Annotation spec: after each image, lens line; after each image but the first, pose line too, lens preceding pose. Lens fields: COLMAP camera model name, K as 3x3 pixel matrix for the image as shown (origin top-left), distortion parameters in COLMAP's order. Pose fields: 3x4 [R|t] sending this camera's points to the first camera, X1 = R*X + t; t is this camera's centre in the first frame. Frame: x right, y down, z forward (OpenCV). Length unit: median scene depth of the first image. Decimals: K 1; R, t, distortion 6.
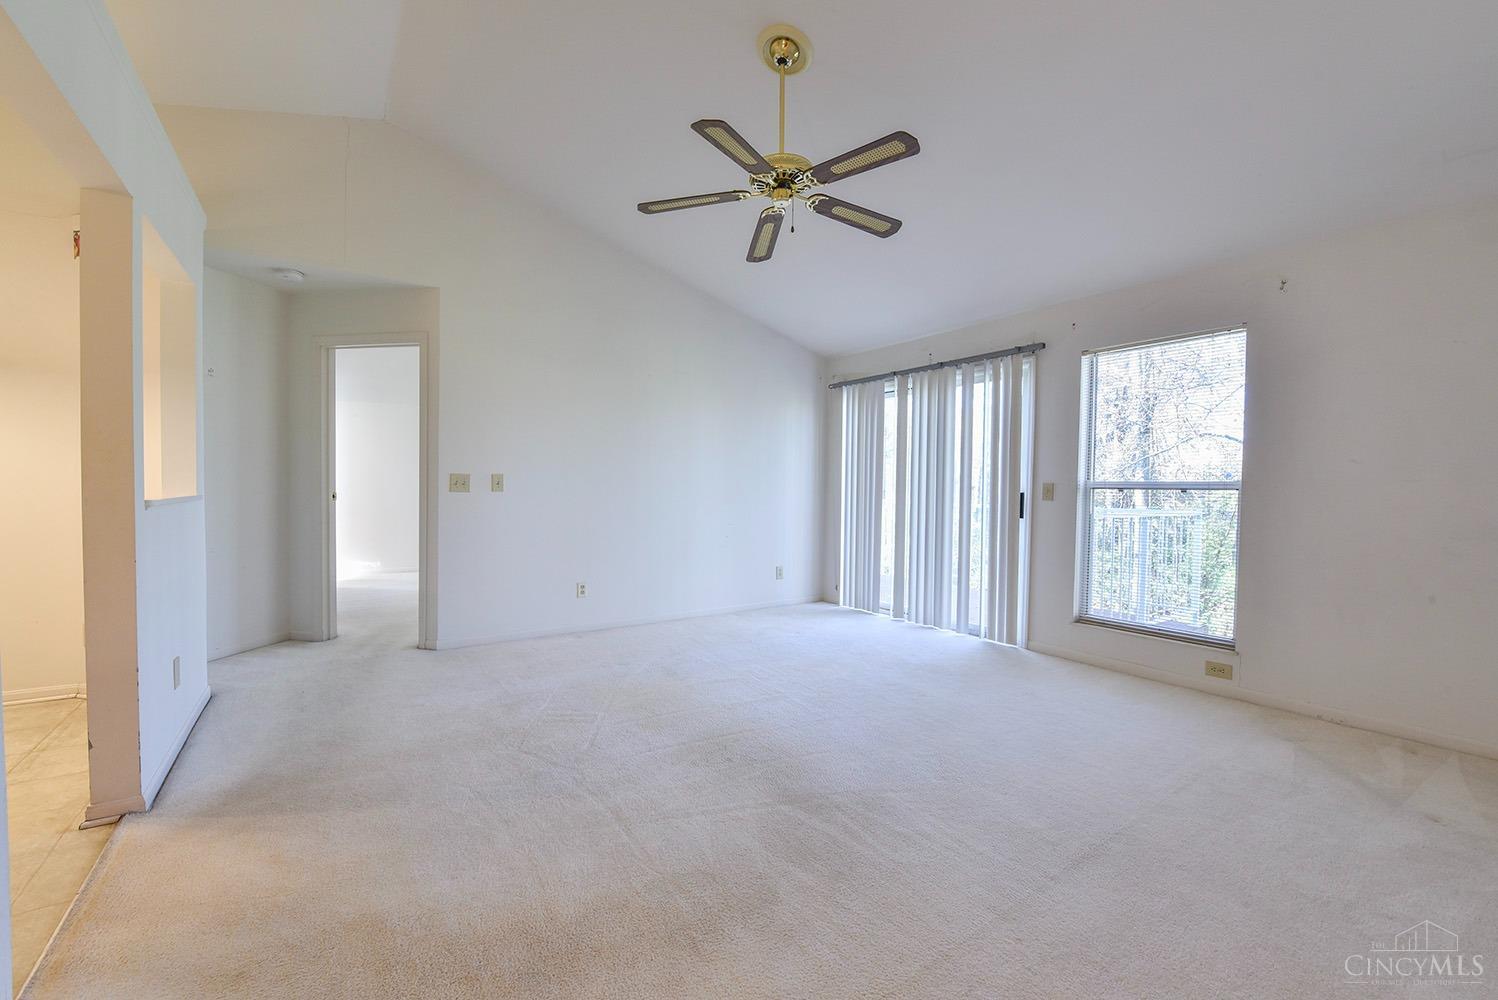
lens RADIAL K [[598.8, 0, 749.0], [0, 598.8, 500.0], [0, 0, 1]] dist [-0.010737, -0.004361]
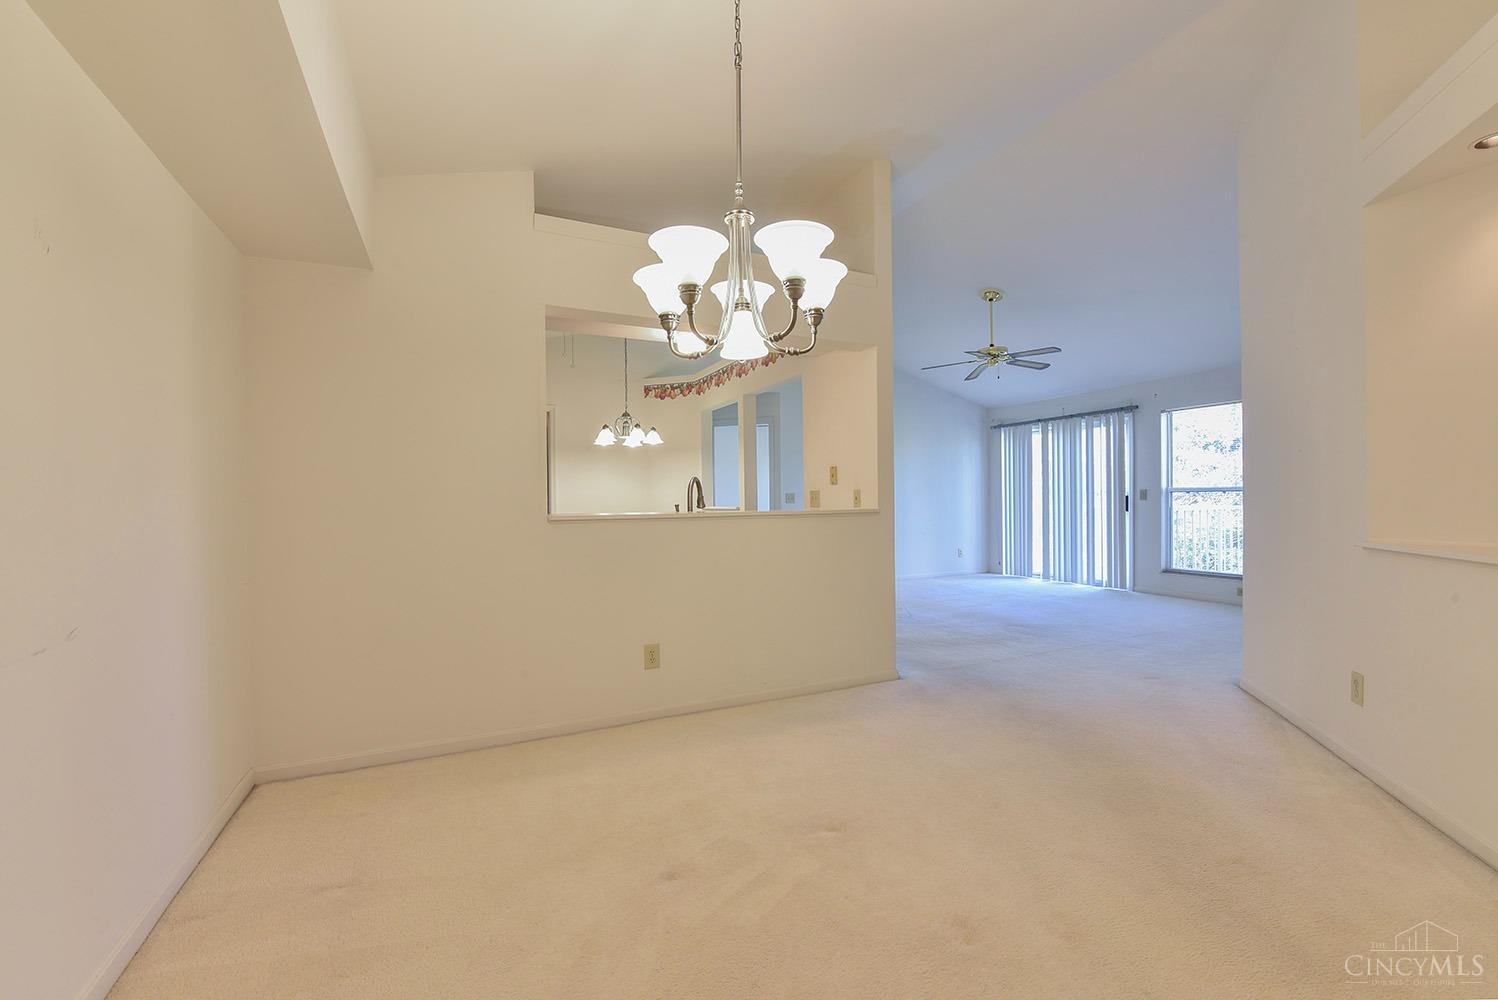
lens RADIAL K [[630.3, 0, 749.0], [0, 630.3, 500.0], [0, 0, 1]] dist [-0.011581, -0.000130]
pose [[0.986675, -0.023967, -0.160927, -0.272311], [0.020747, 0.999550, -0.021661, 0.014599], [0.161374, 0.018033, 0.986729, -0.817784]]
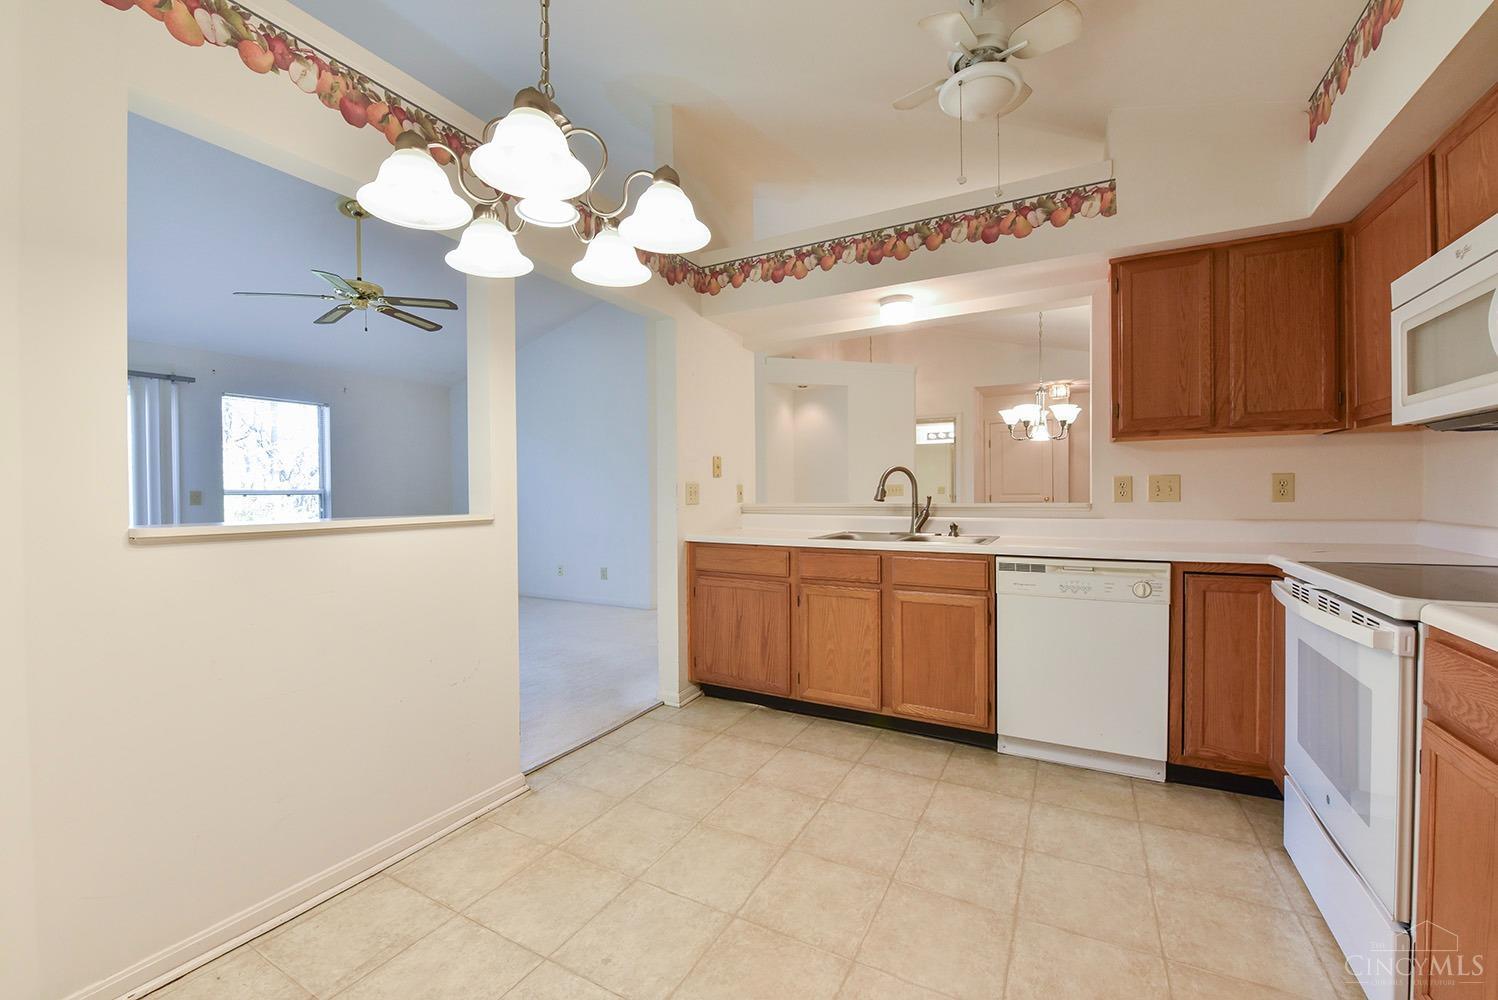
lens RADIAL K [[598.8, 0, 749.0], [0, 598.8, 500.0], [0, 0, 1]] dist [-0.010737, -0.004361]
pose [[-0.440805, -0.020588, 0.897367, -1.020252], [0.020162, 0.999258, 0.032830, -0.024575], [-0.897376, 0.032564, -0.440063, 0.467927]]
